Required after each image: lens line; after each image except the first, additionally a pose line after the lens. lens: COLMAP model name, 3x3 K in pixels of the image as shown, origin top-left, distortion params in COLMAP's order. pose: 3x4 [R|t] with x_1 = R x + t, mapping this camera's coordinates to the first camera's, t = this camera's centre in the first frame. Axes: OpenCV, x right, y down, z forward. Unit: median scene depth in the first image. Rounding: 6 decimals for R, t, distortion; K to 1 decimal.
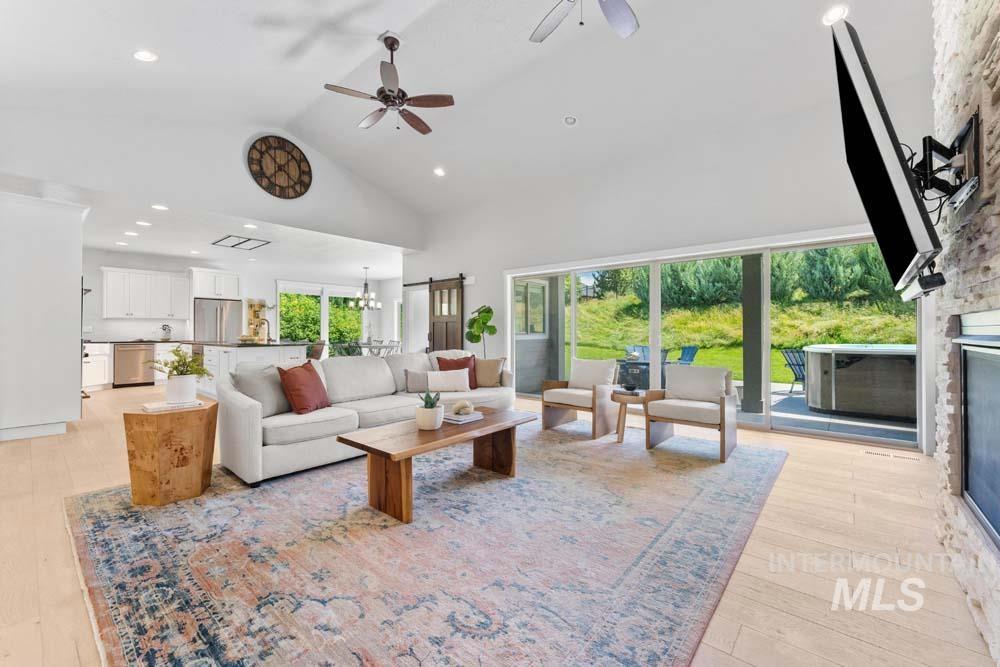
lens RADIAL K [[399.1, 0, 492.7], [0, 399.1, 330.5], [0, 0, 1]] dist [0.002387, -0.000483]
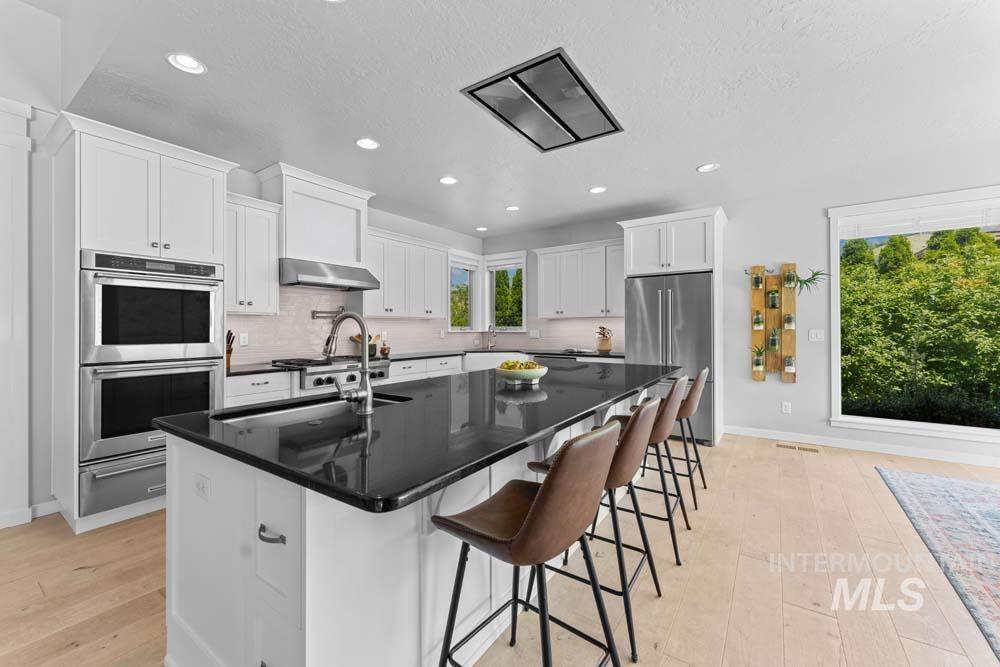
lens RADIAL K [[399.1, 0, 500.4], [0, 399.1, 324.6], [0, 0, 1]] dist [0.002387, -0.000483]
pose [[0.109829, -0.007659, -0.993921, -0.264503], [0.008564, 0.999940, -0.006759, -0.017818], [0.993914, -0.007770, 0.109888, 0.901253]]
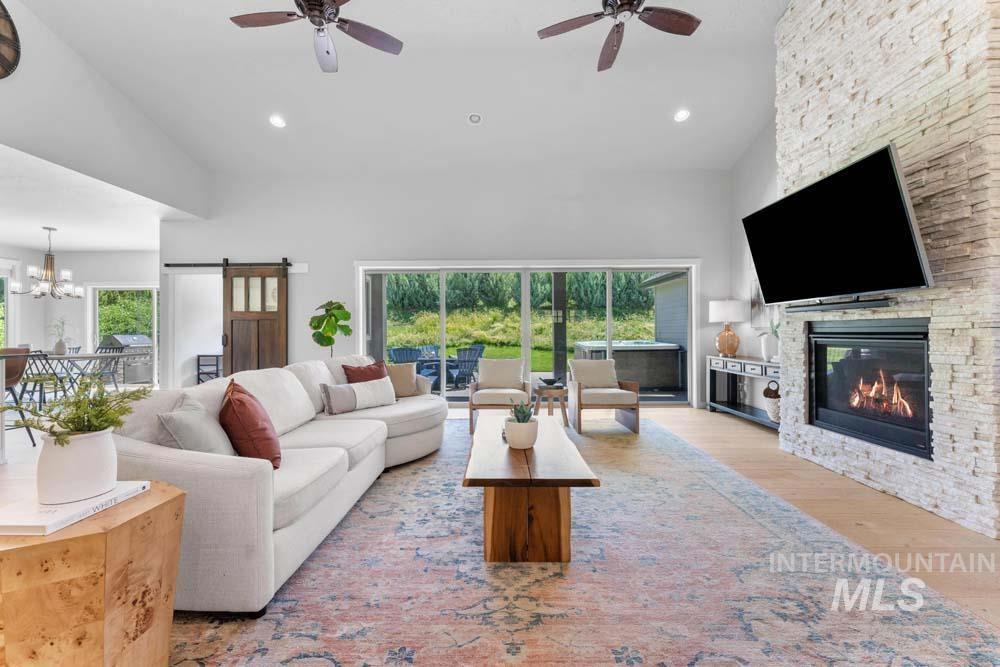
lens RADIAL K [[399.1, 0, 492.0], [0, 399.1, 330.5], [0, 0, 1]] dist [0.002387, -0.000483]
pose [[0.768187, 0.000110, 0.640226, -0.262829], [0.001919, 0.999995, -0.002475, 0.001356], [-0.640223, 0.003130, 0.768183, 0.139707]]
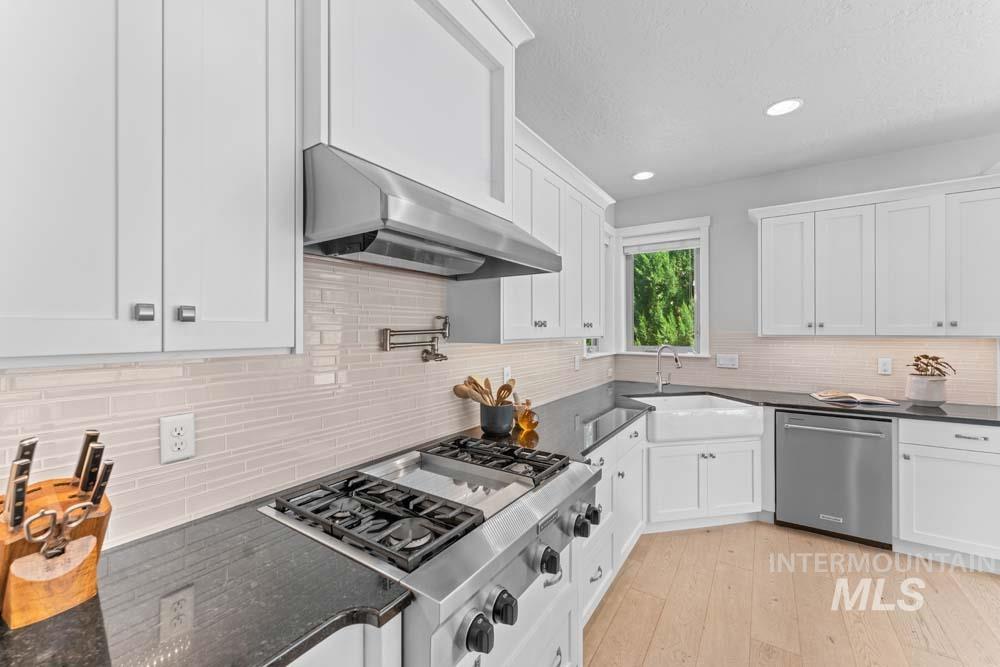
lens RADIAL K [[399.1, 0, 501.9], [0, 399.1, 327.6], [0, 0, 1]] dist [0.002387, -0.000483]
pose [[0.131891, -0.005858, -0.991247, -0.640963], [0.008176, 0.999955, -0.004822, -0.042944], [0.991231, -0.007468, 0.131933, 0.732329]]
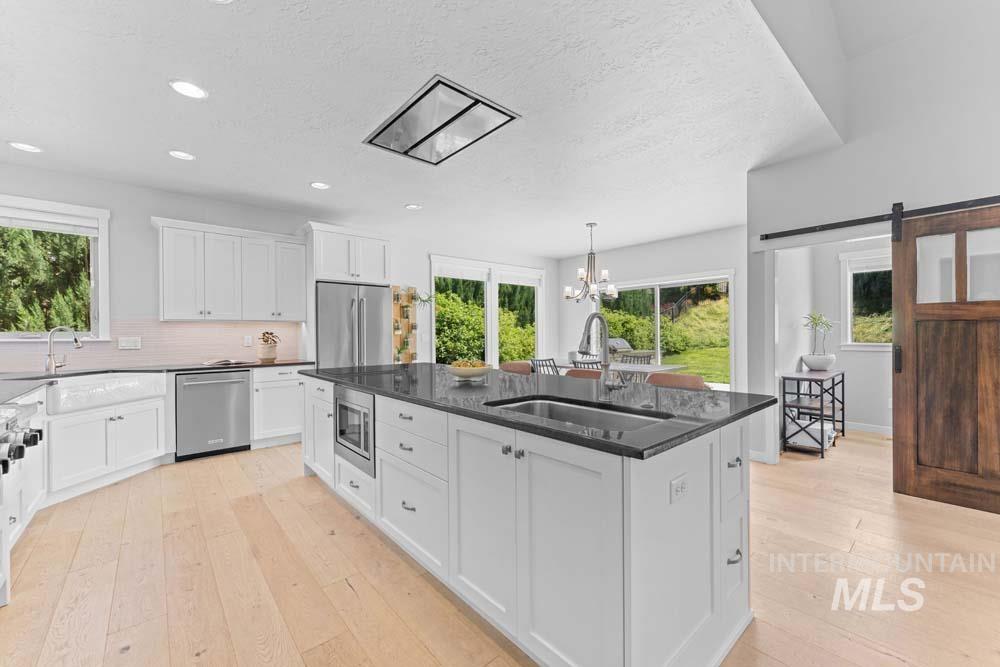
lens RADIAL K [[399.1, 0, 495.7], [0, 399.1, 335.6], [0, 0, 1]] dist [0.002387, -0.000483]
pose [[0.989439, -0.007290, -0.144767, -0.509986], [0.008783, 0.999915, 0.009673, -0.014235], [0.144684, -0.010842, 0.989419, 0.598503]]
